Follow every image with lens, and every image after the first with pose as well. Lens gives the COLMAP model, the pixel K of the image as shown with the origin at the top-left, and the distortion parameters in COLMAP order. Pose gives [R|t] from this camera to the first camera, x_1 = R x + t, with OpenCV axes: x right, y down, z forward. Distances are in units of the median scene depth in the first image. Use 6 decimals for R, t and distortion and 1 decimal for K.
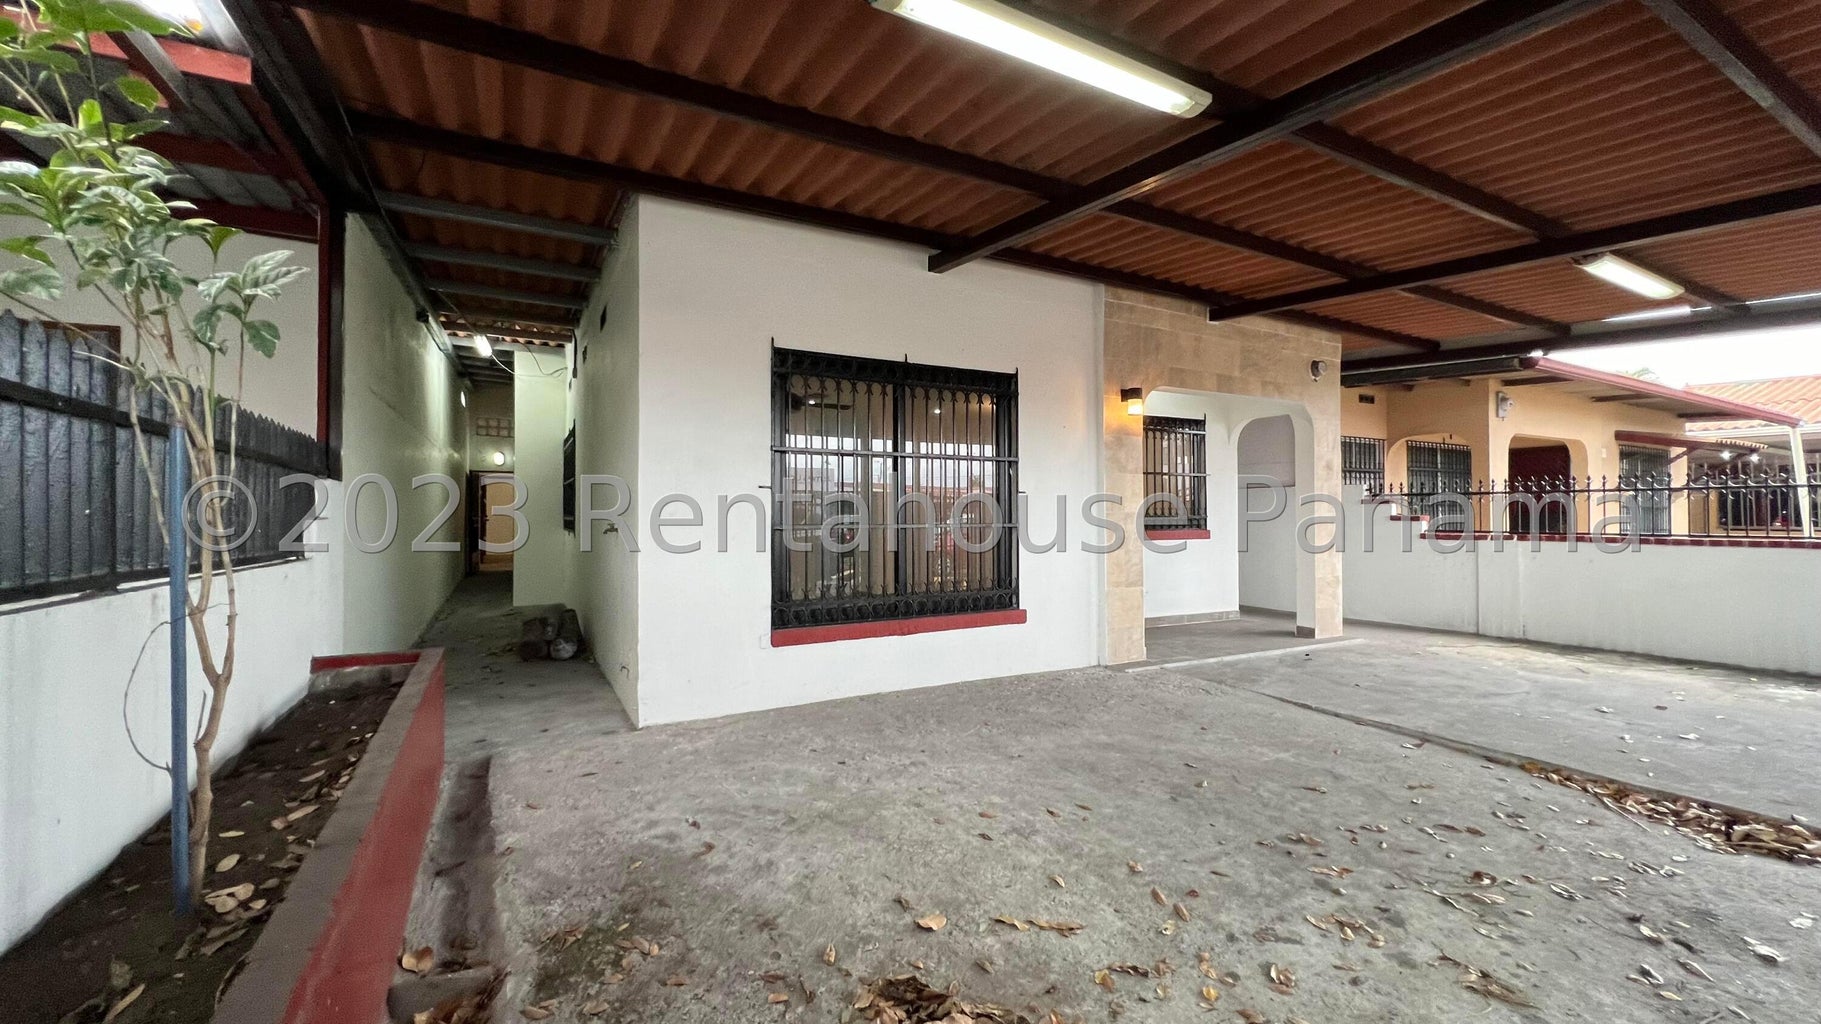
lens RADIAL K [[729.9, 0, 910.5], [0, 729.9, 512.0], [0, 0, 1]] dist [-0.000488, -0.000063]
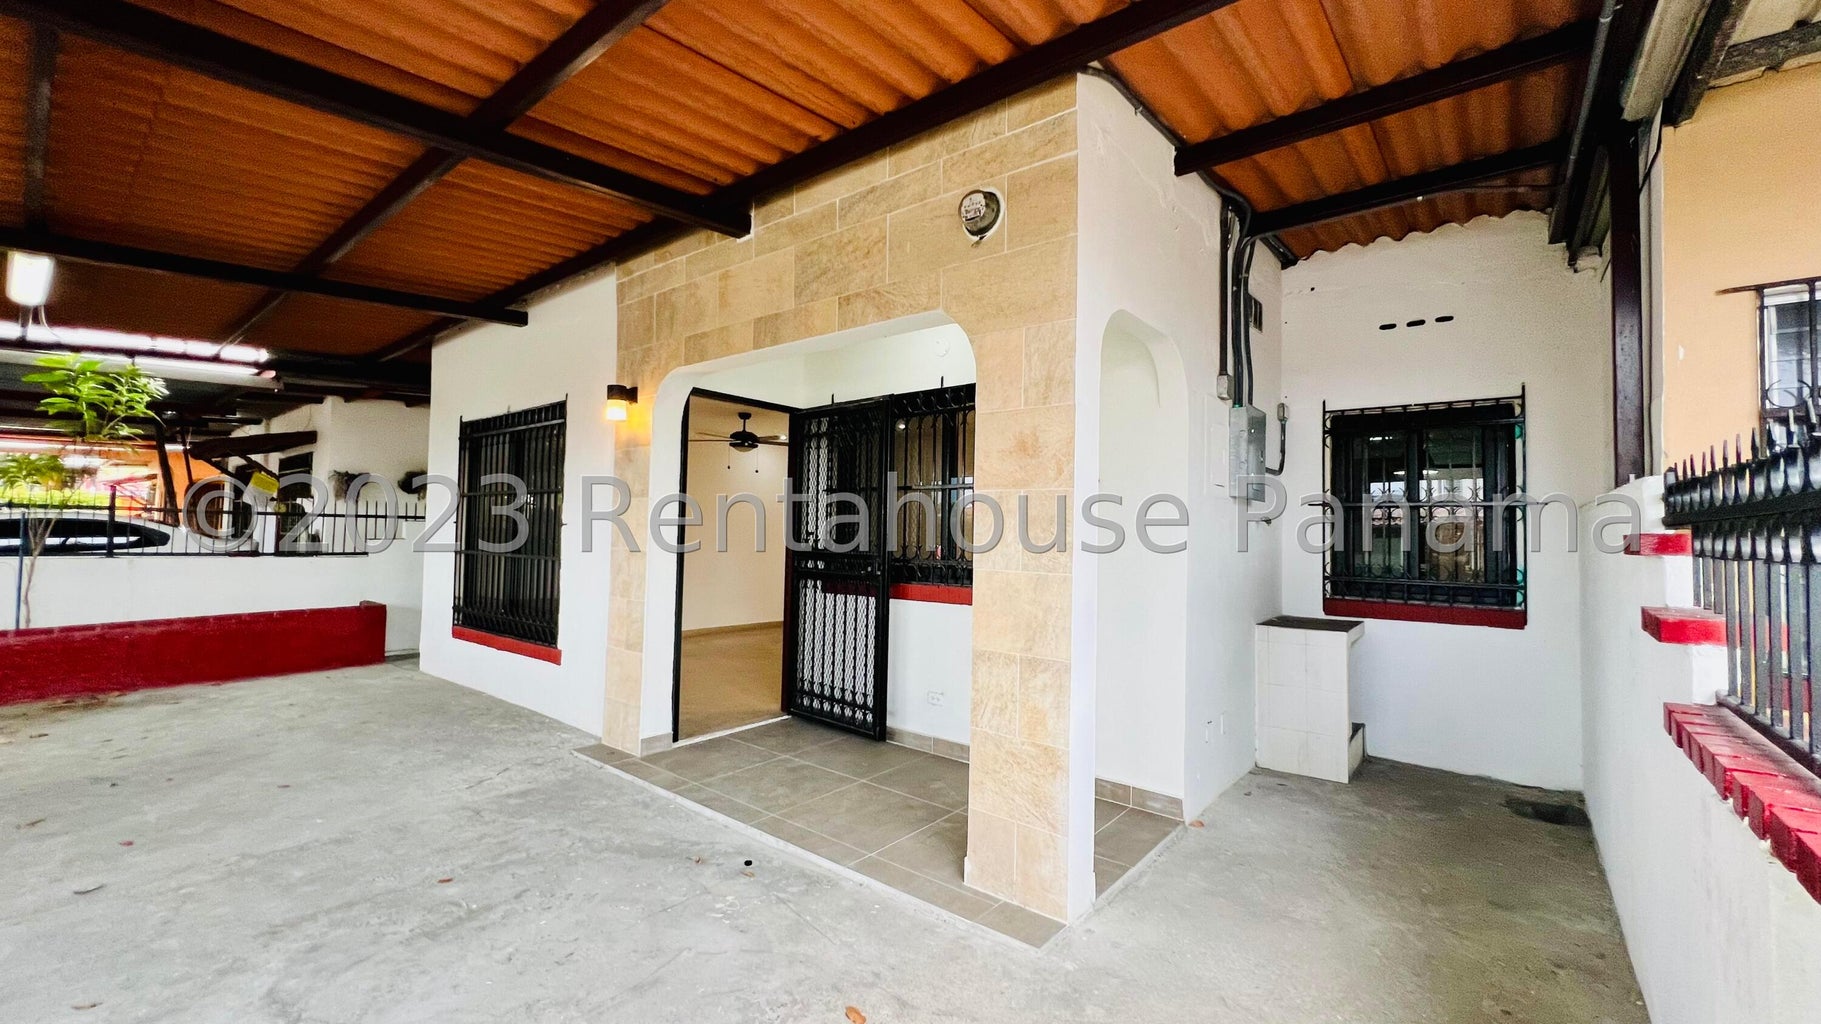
lens RADIAL K [[729.9, 0, 910.5], [0, 729.9, 512.0], [0, 0, 1]] dist [-0.000488, -0.000063]
pose [[0.372409, -0.027355, -0.927665, 1.098980], [-0.024412, 0.998931, -0.039257, -0.014932], [0.927748, 0.037266, 0.371343, 0.984883]]
